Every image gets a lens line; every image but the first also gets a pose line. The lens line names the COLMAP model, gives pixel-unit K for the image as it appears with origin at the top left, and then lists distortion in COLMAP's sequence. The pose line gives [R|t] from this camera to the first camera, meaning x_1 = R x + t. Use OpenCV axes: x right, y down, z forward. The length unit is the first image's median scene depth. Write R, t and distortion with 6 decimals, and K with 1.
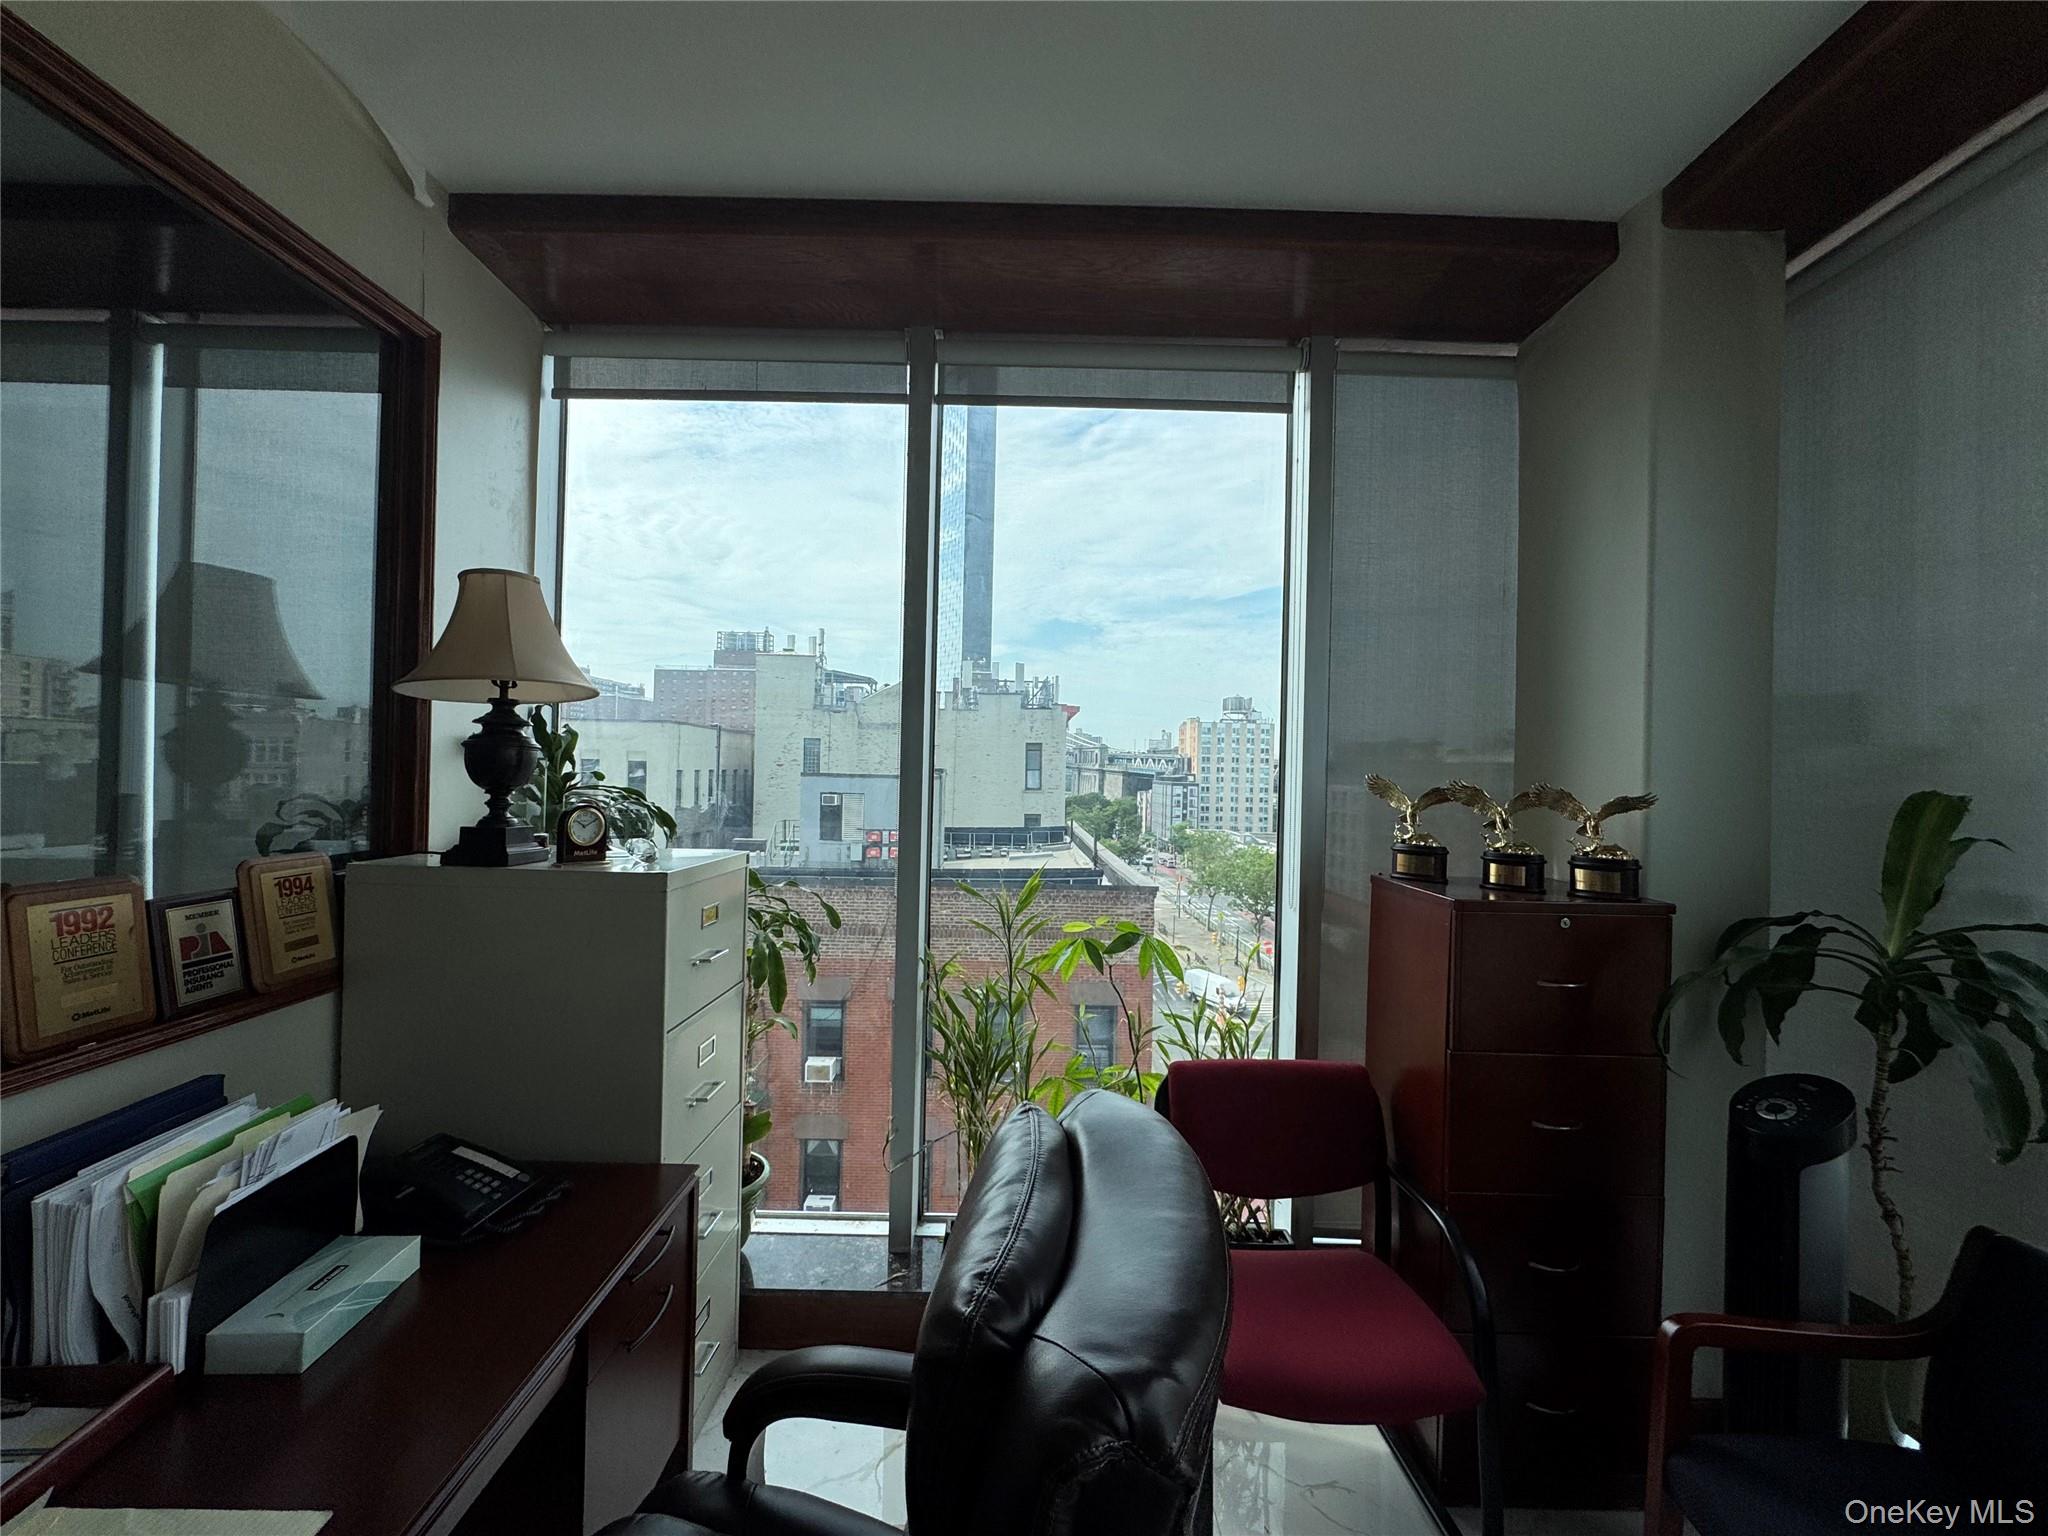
lens RADIAL K [[811.2, 0, 1024.0], [0, 811.2, 768.0], [0, 0, 1]] dist [-0.002116, -0.000126]
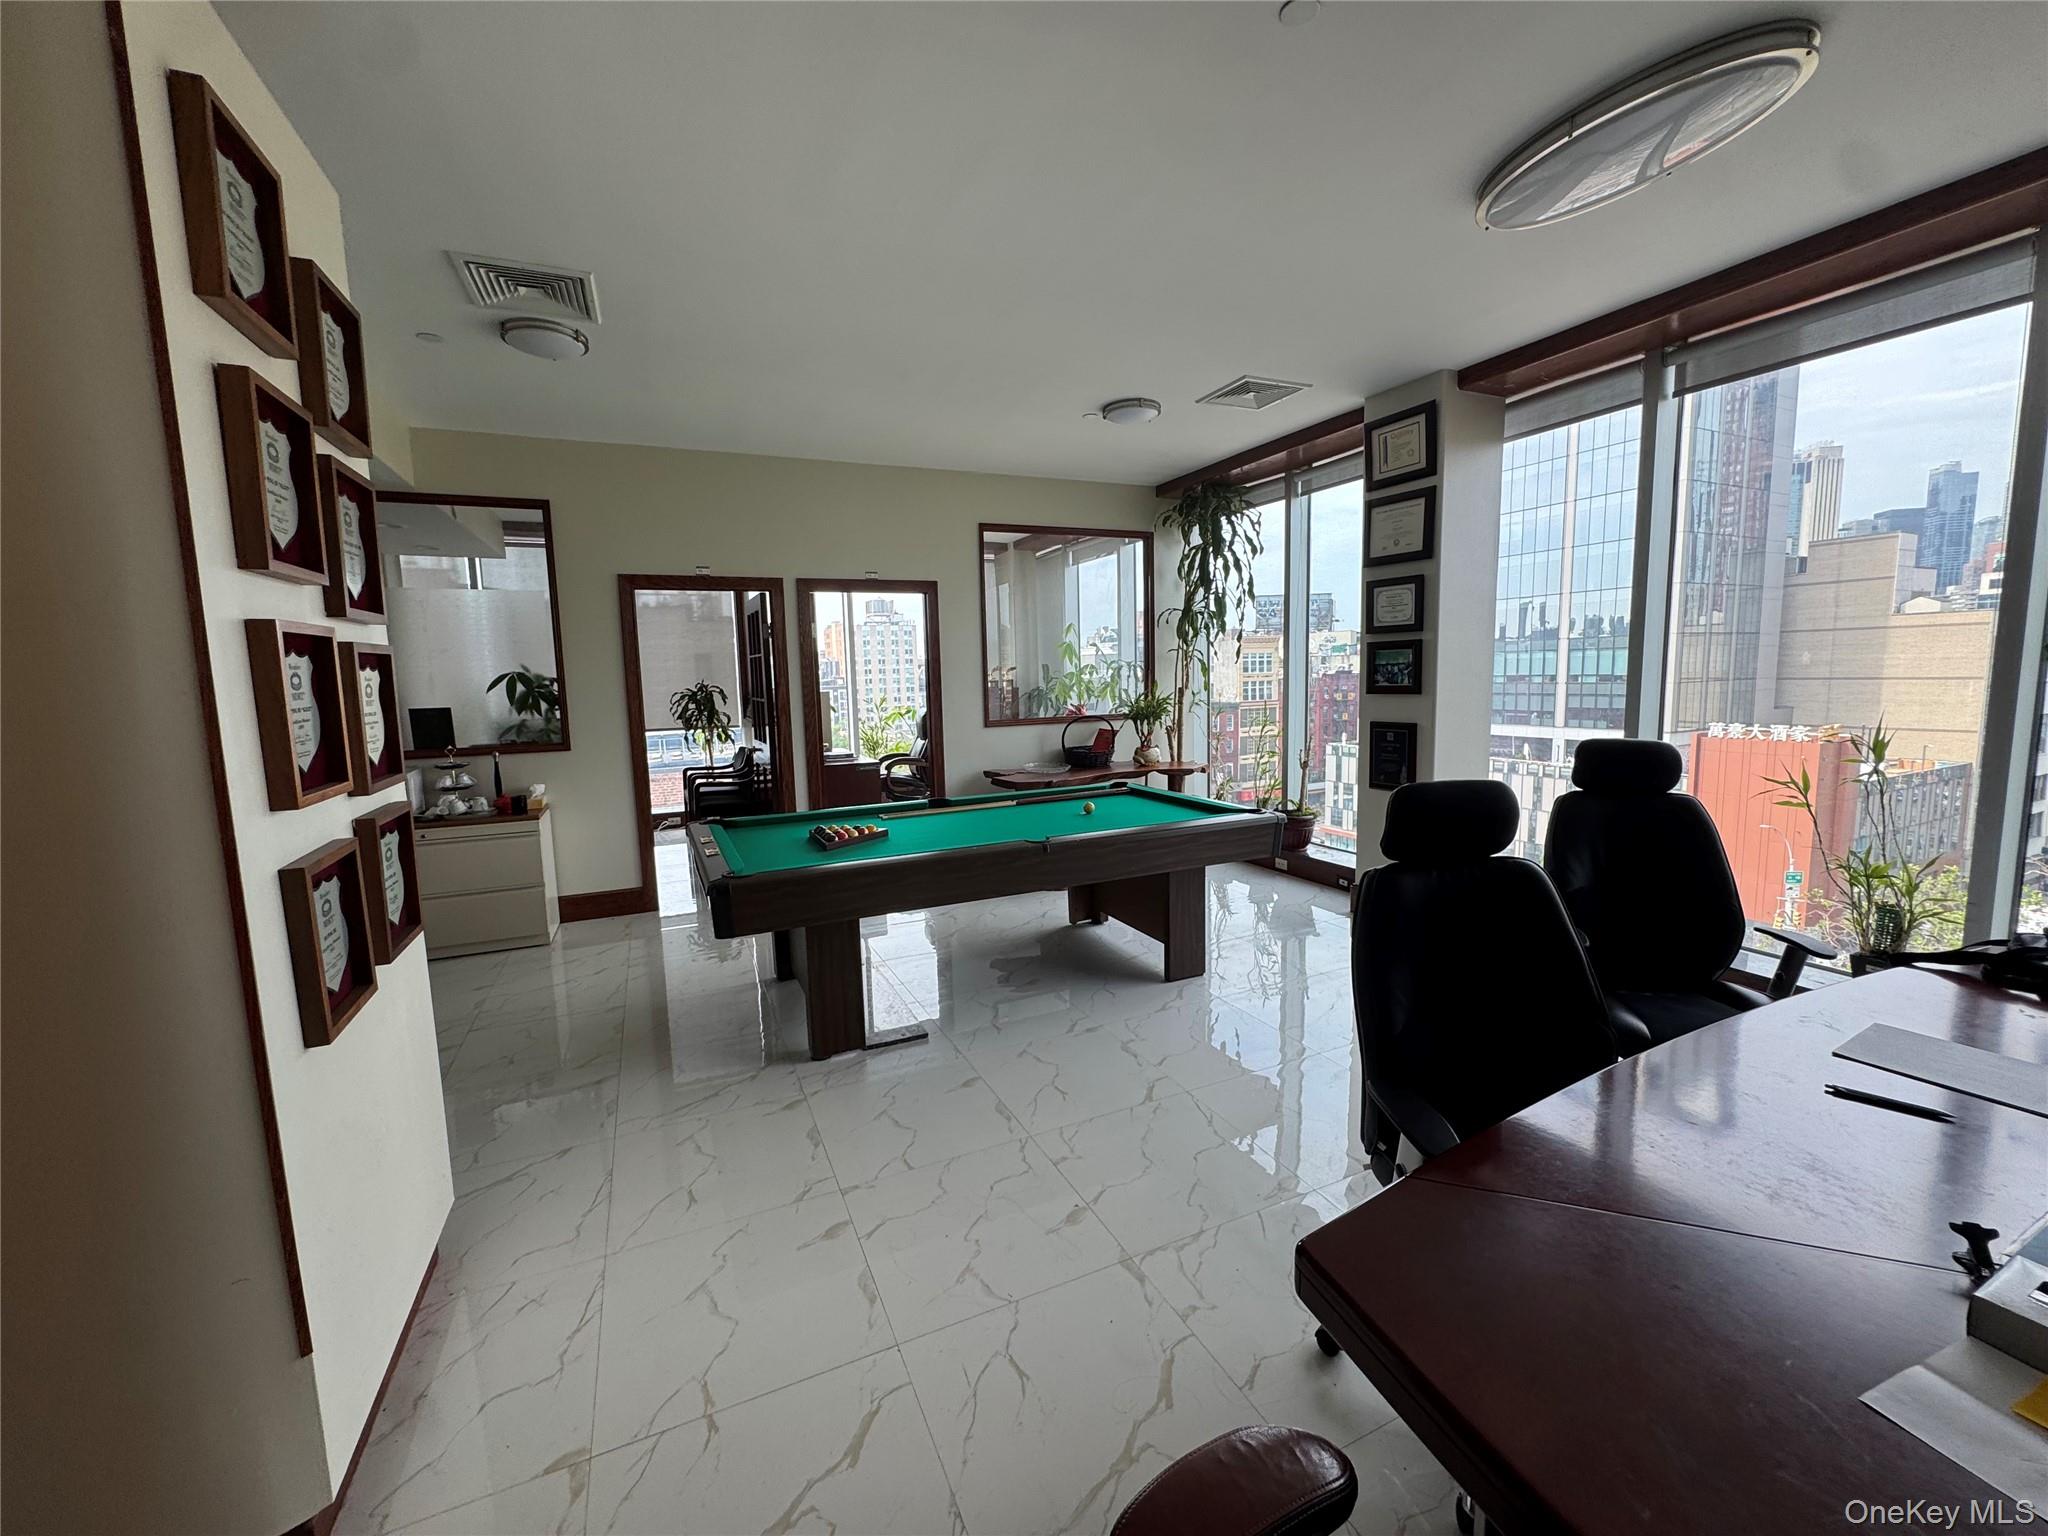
lens RADIAL K [[818.5, 0, 1025.4], [0, 818.5, 767.2], [0, 0, 1]] dist [-0.003740, 0.000364]
pose [[0.907924, -0.096138, 0.407961, -1.226371], [0.047958, 0.990775, 0.126750, 0.011888], [-0.416383, -0.095515, 0.904158, -3.445866]]
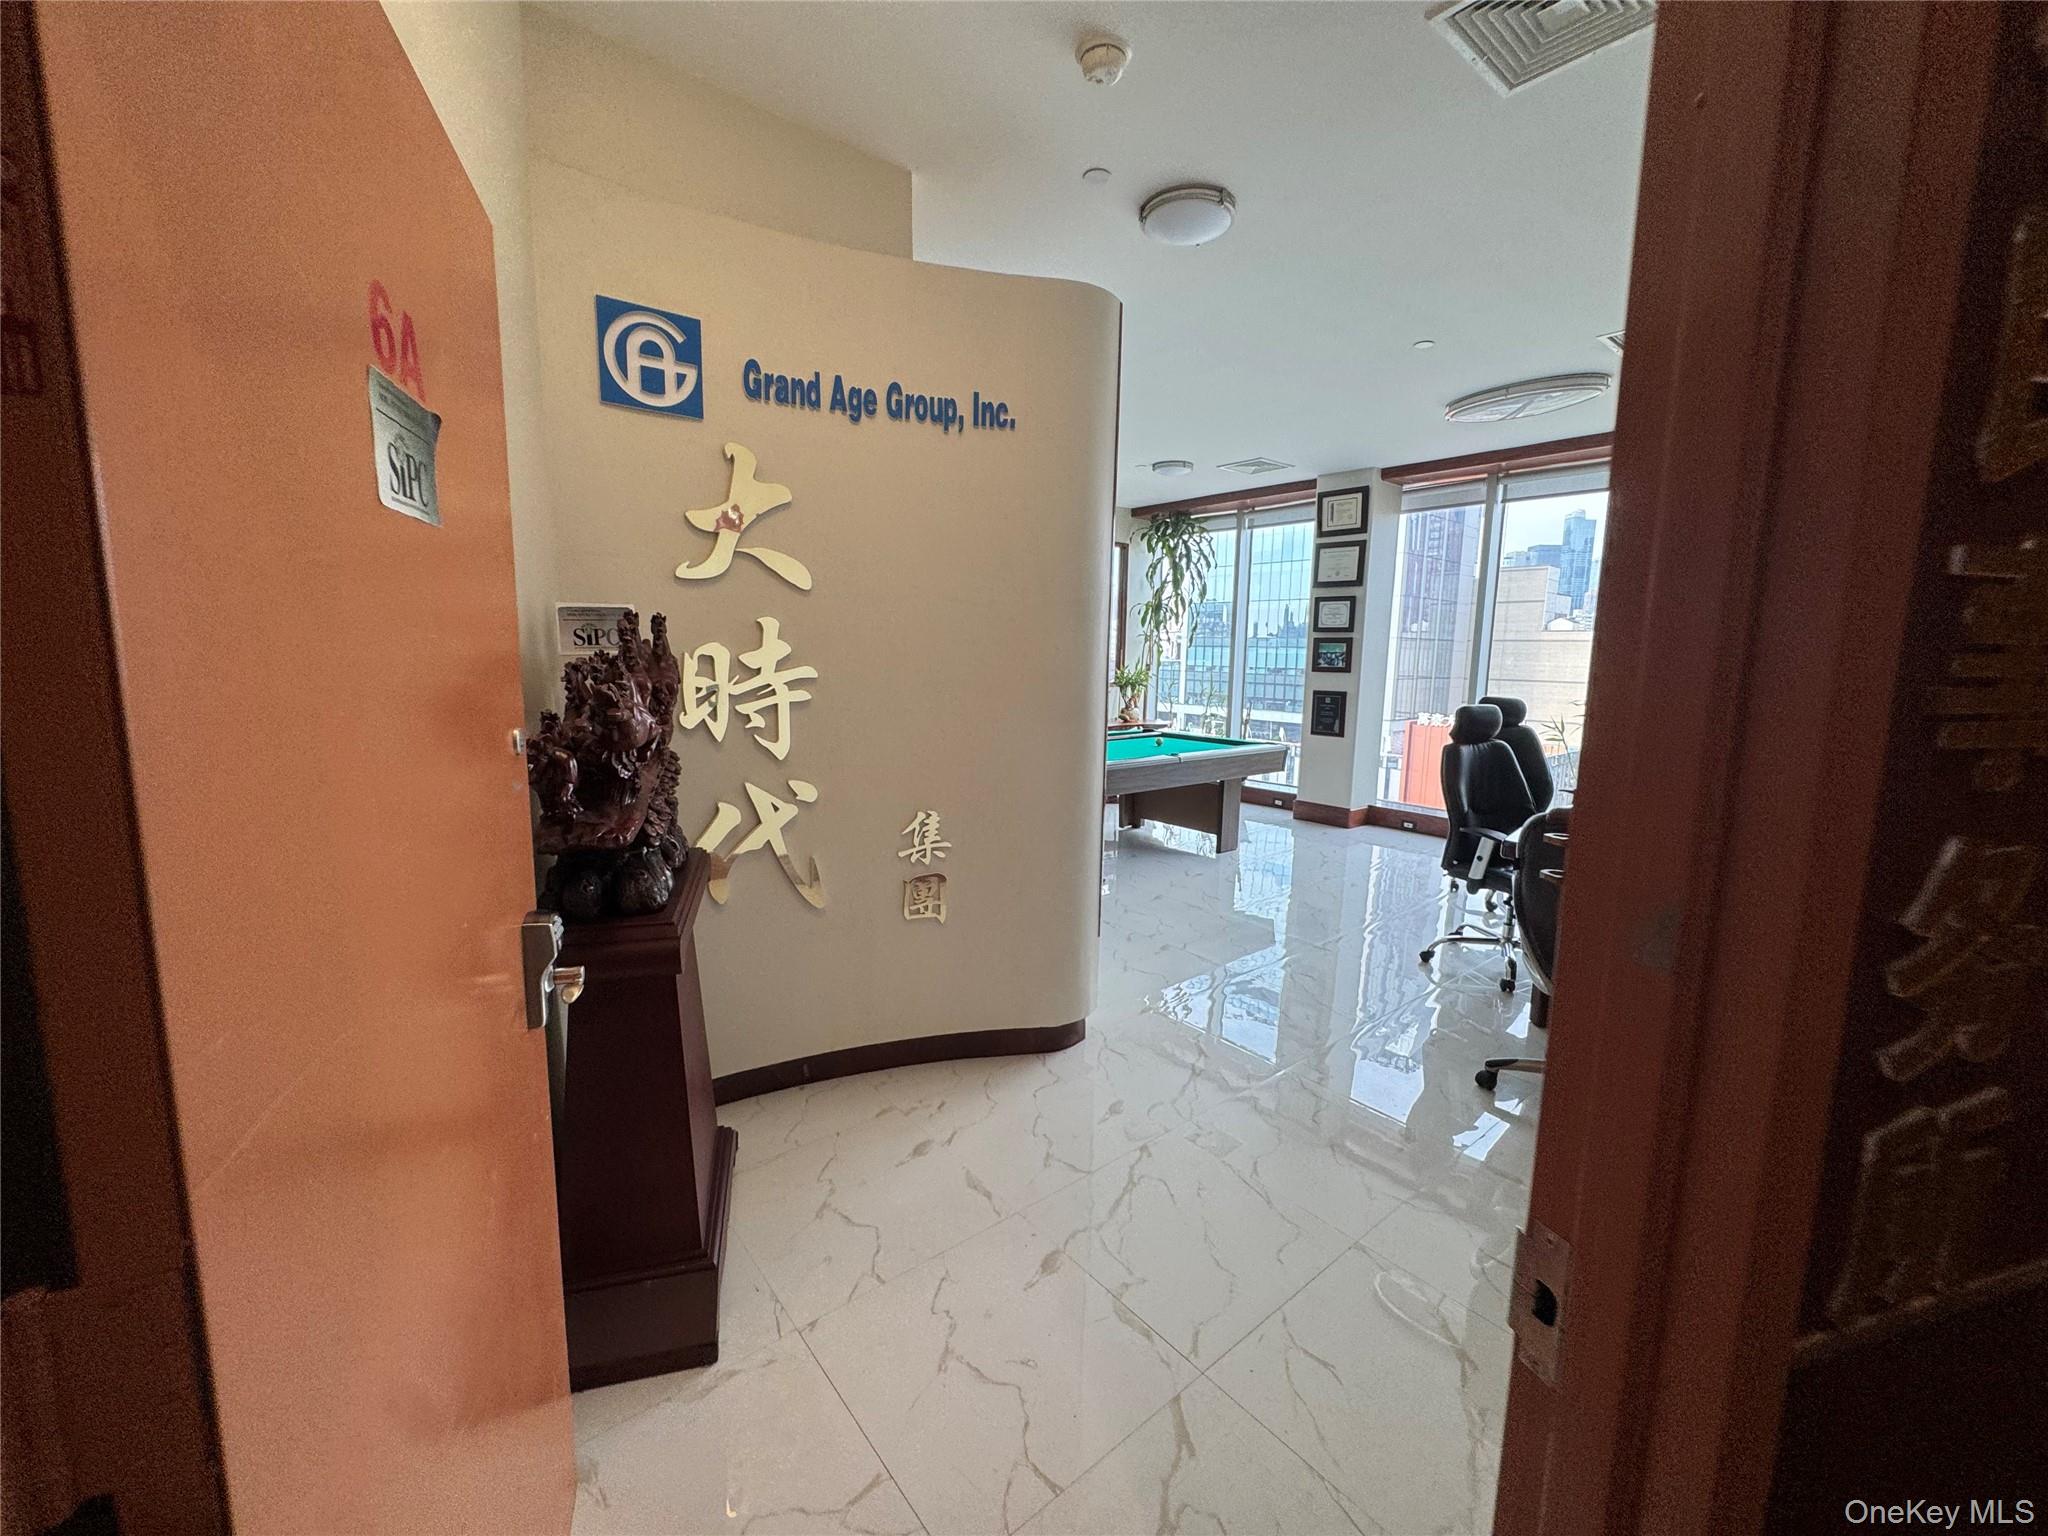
lens RADIAL K [[820.8, 0, 1019.3], [0, 820.8, 770.8], [0, 0, 1]] dist [-0.014030, 0.000041]
pose [[0.777585, -0.103912, 0.620132, -2.585544], [0.002163, 0.986686, 0.162620, -0.008324], [-0.628774, -0.125110, 0.767457, -3.687454]]
